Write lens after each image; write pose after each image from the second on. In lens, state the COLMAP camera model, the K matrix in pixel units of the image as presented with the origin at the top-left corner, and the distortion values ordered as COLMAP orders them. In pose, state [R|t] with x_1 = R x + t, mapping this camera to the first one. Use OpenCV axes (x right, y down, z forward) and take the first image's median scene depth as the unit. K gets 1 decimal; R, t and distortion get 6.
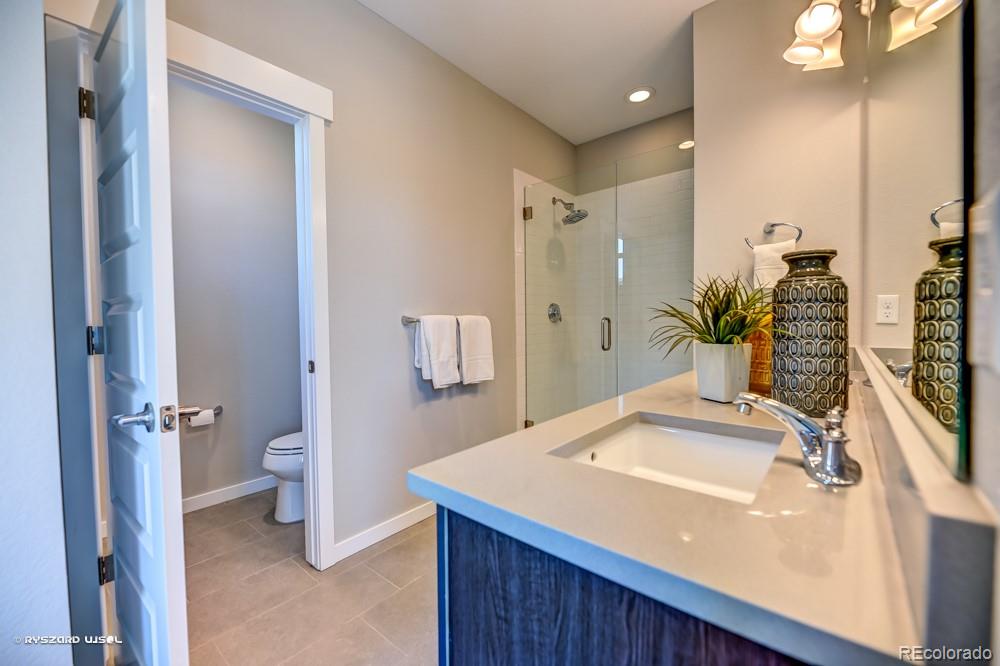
lens RADIAL K [[417.8, 0, 494.7], [0, 417.8, 331.2], [0, 0, 1]] dist [-0.003323, -0.000845]
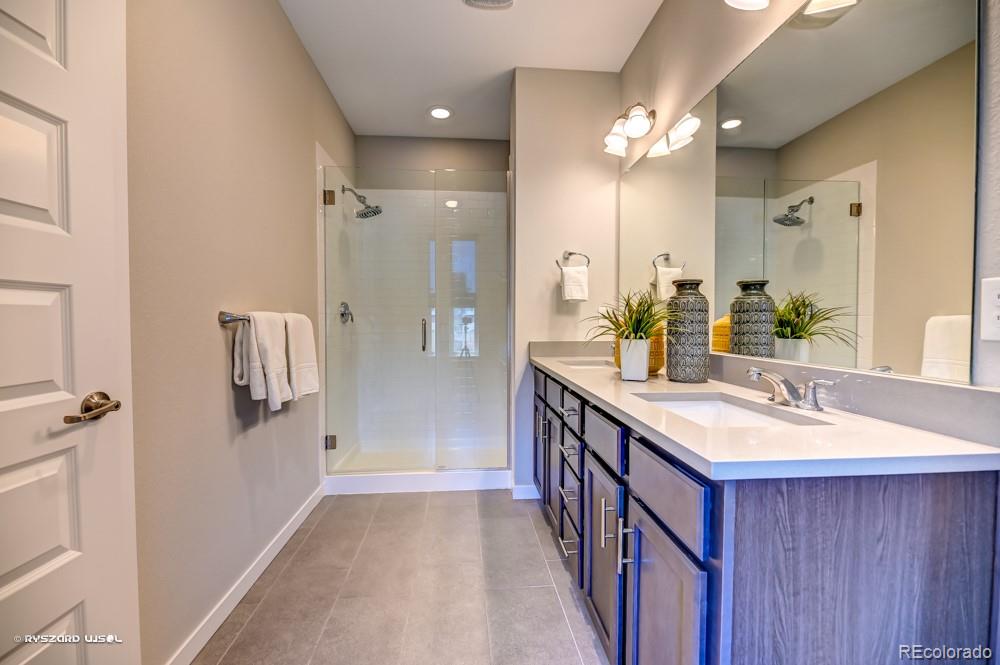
lens RADIAL K [[417.8, 0, 494.7], [0, 417.8, 330.7], [0, 0, 1]] dist [-0.003323, -0.000845]
pose [[0.686077, -0.002698, 0.727524, -0.811761], [0.008555, 0.999954, -0.004359, 0.003398], [-0.727478, 0.009214, 0.686069, 0.404399]]
